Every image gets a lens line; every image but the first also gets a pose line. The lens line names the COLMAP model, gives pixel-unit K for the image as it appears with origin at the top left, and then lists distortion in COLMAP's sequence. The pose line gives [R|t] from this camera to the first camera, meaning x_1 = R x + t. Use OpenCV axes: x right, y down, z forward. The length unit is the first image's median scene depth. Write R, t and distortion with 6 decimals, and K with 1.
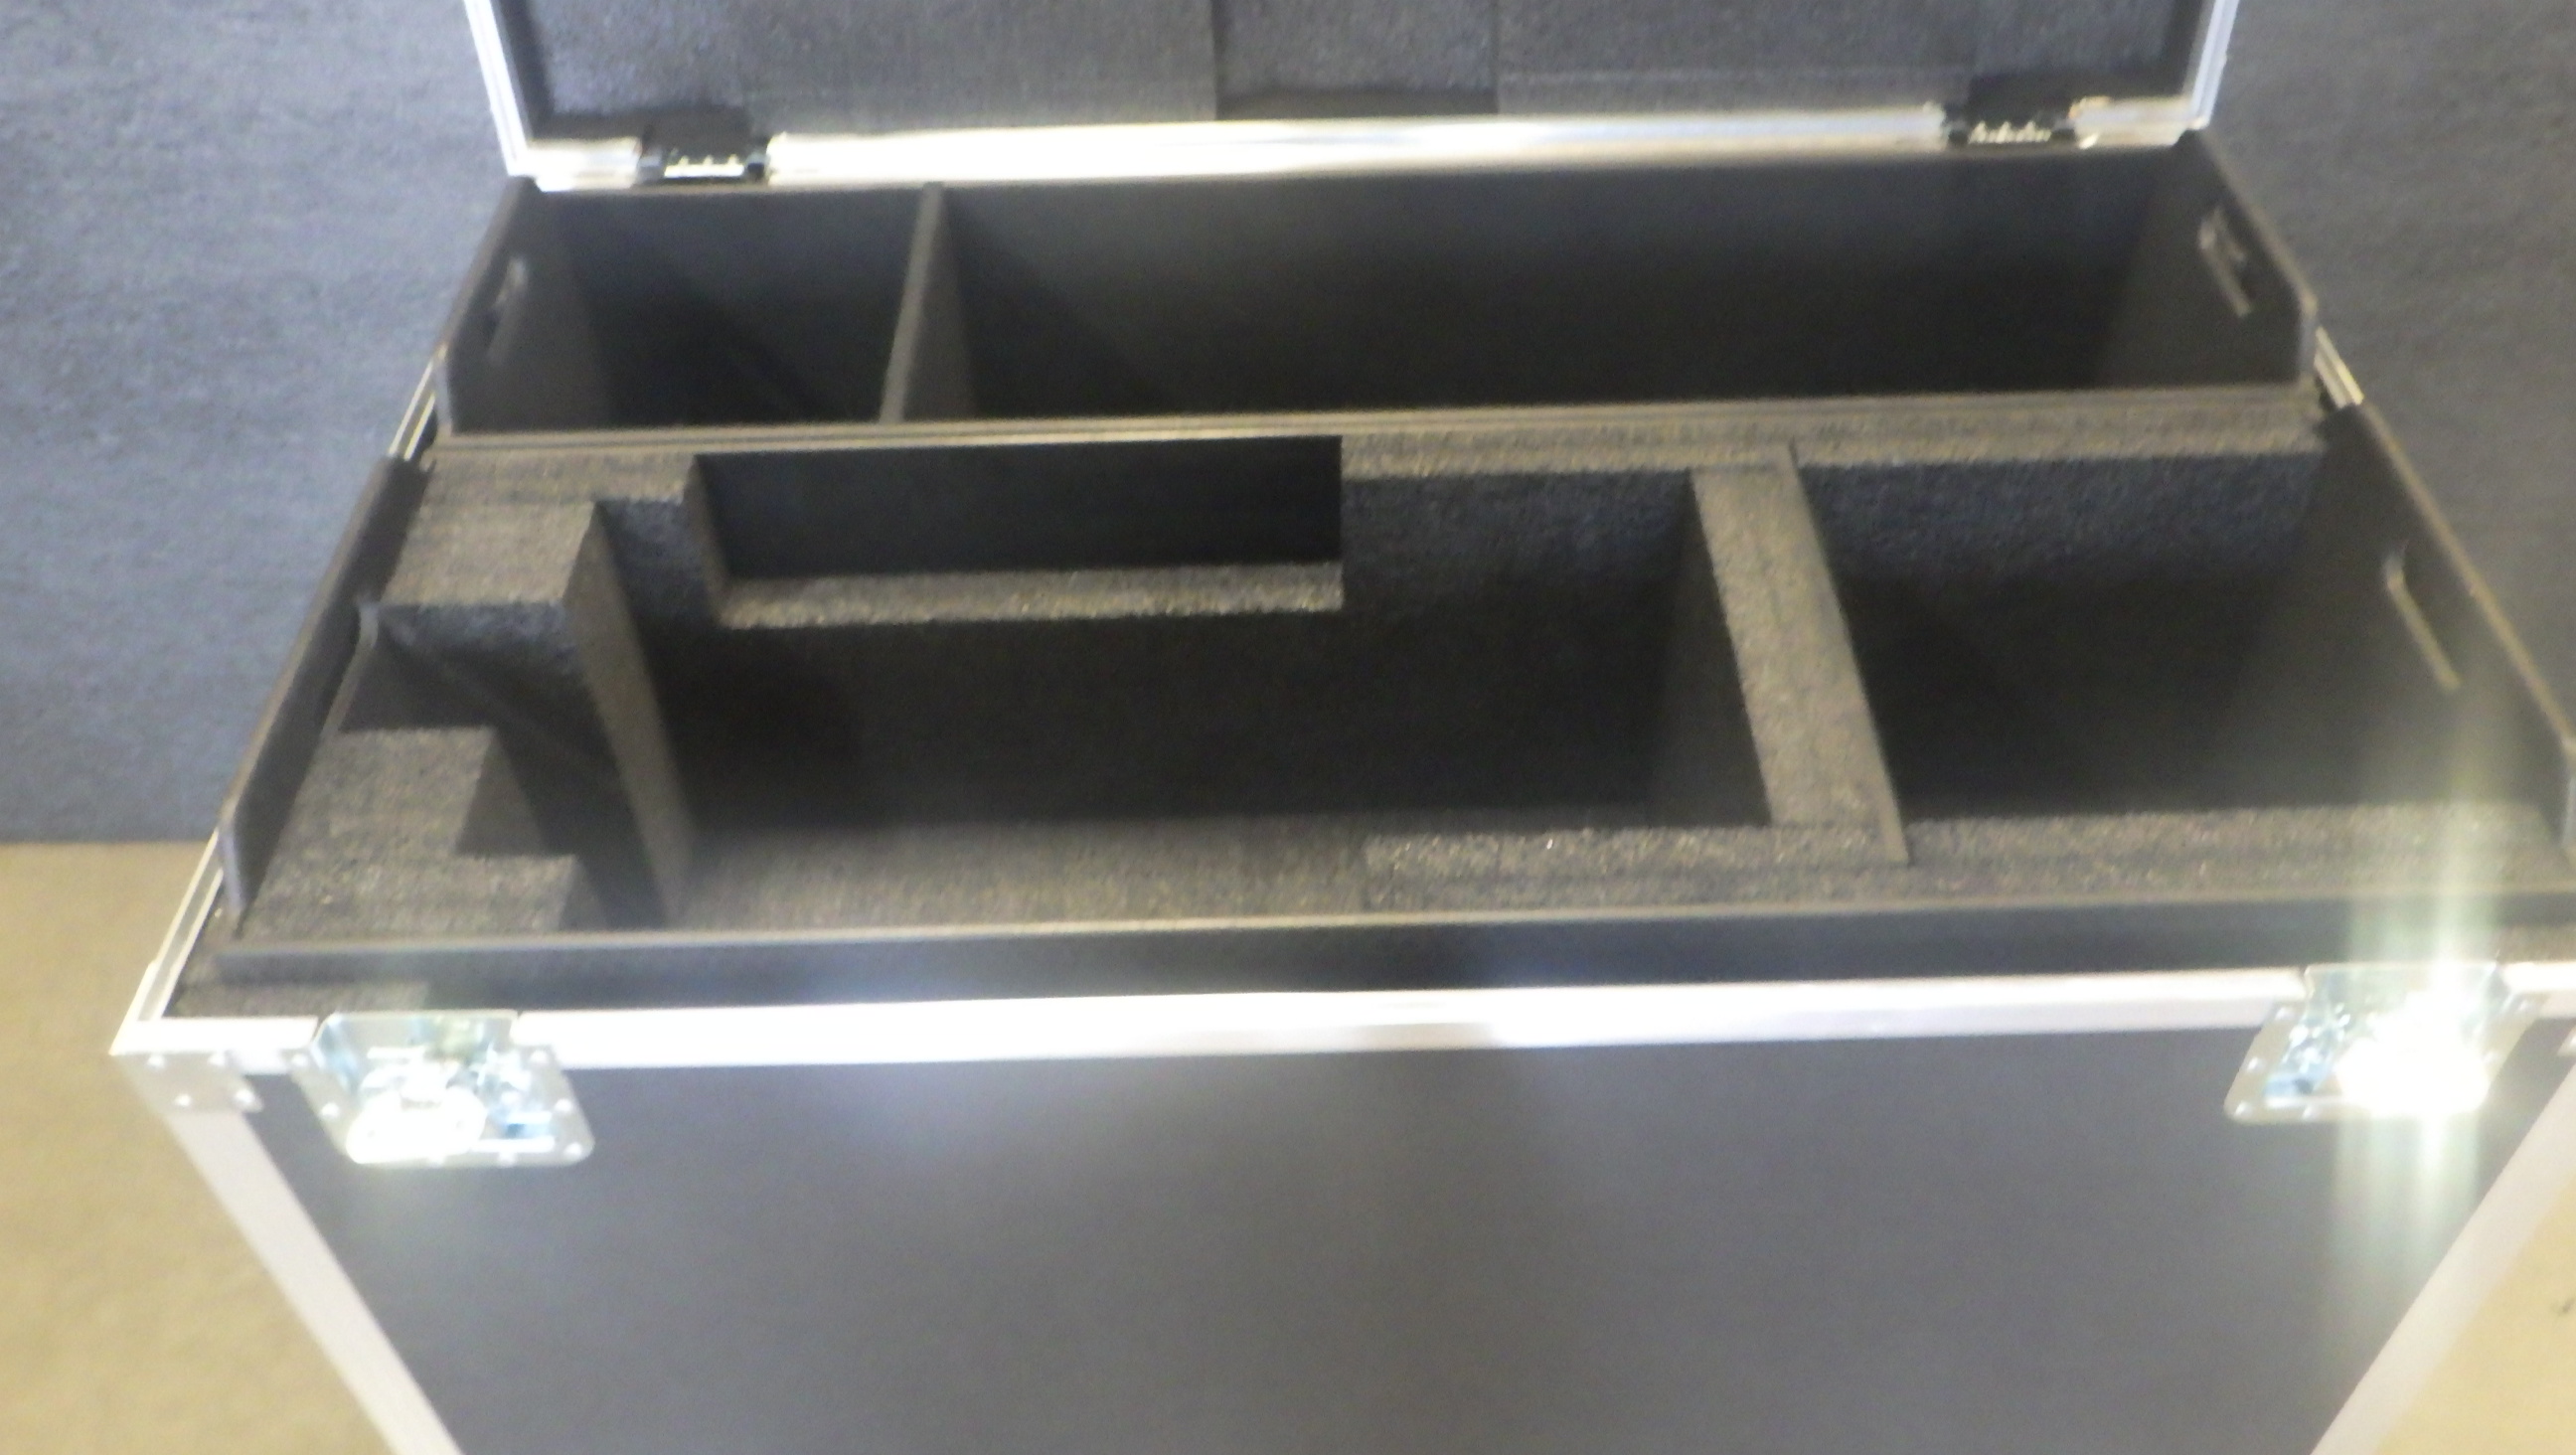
lens RADIAL K [[2169.9, 0, 1282.8], [0, 2169.9, 708.3], [0, 0, 1]] dist [-0.009071, 0.001728]
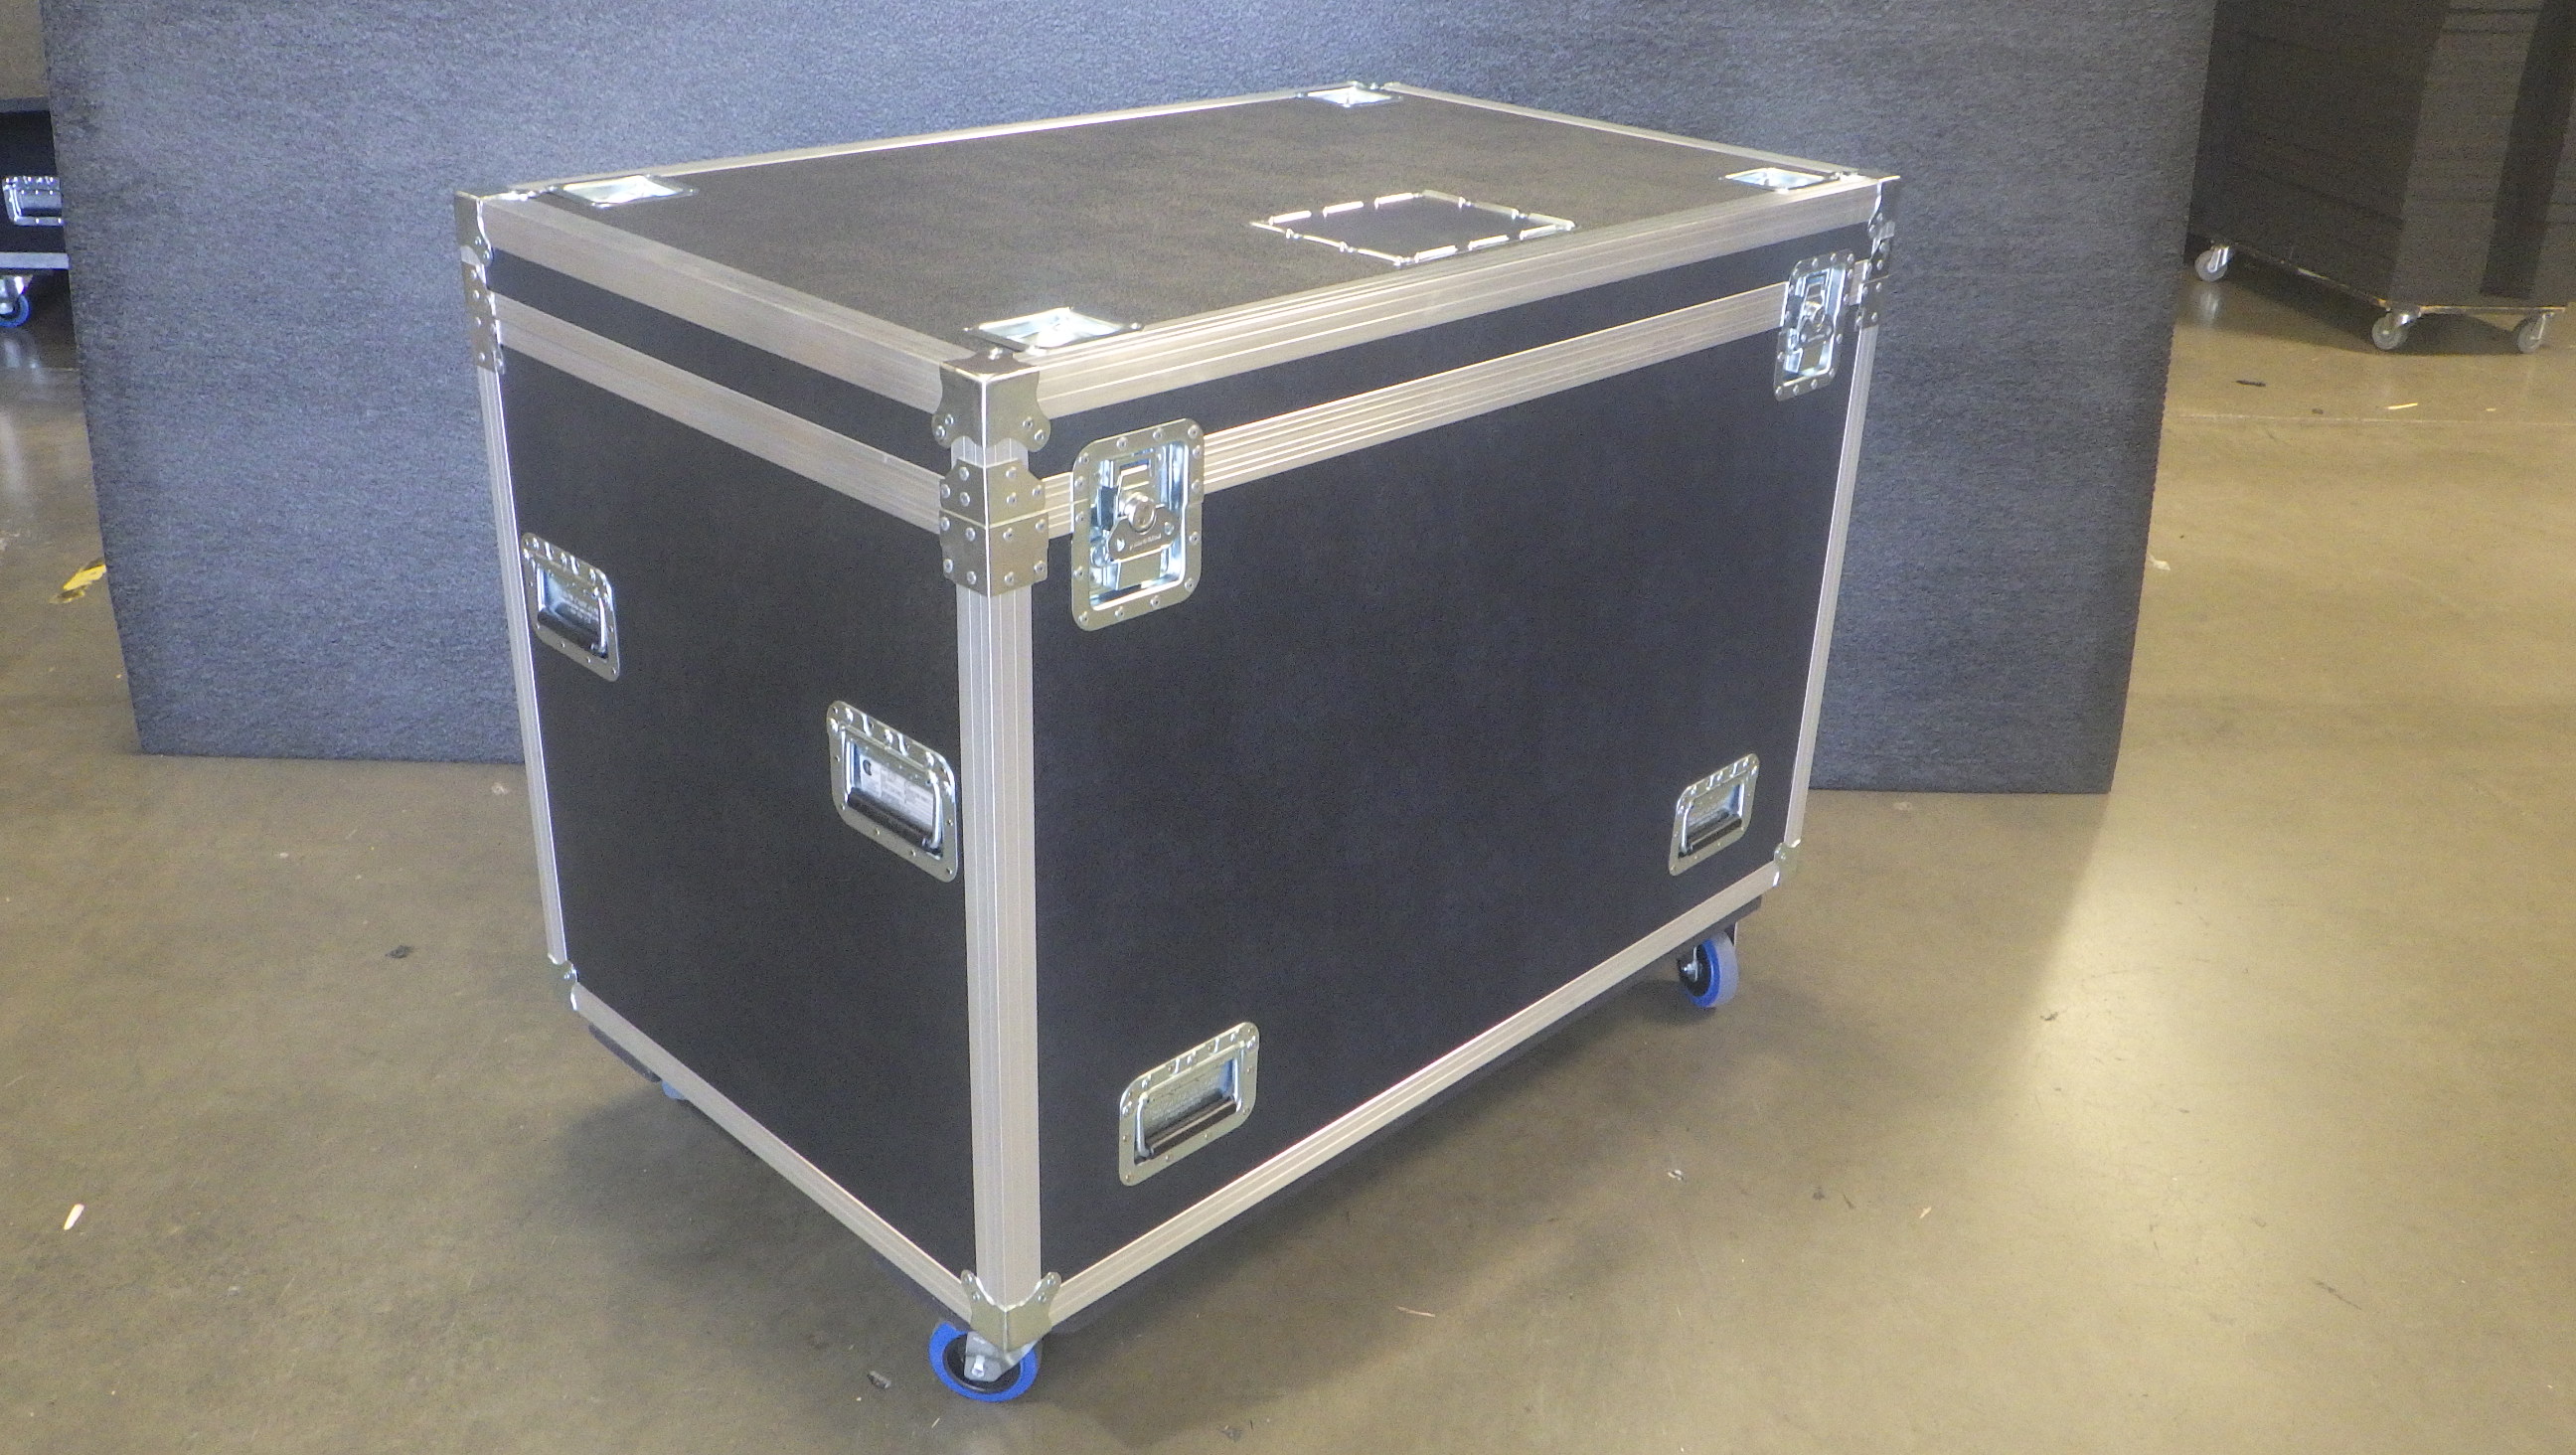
lens RADIAL K [[2169.9, 0, 1282.8], [0, 2169.9, 708.3], [0, 0, 1]] dist [-0.009071, 0.001728]
pose [[0.997789, 0.046087, 0.047894, 0.013786], [-0.026589, 0.937161, -0.347883, 0.604531], [-0.060917, 0.345840, 0.936314, -0.373005]]
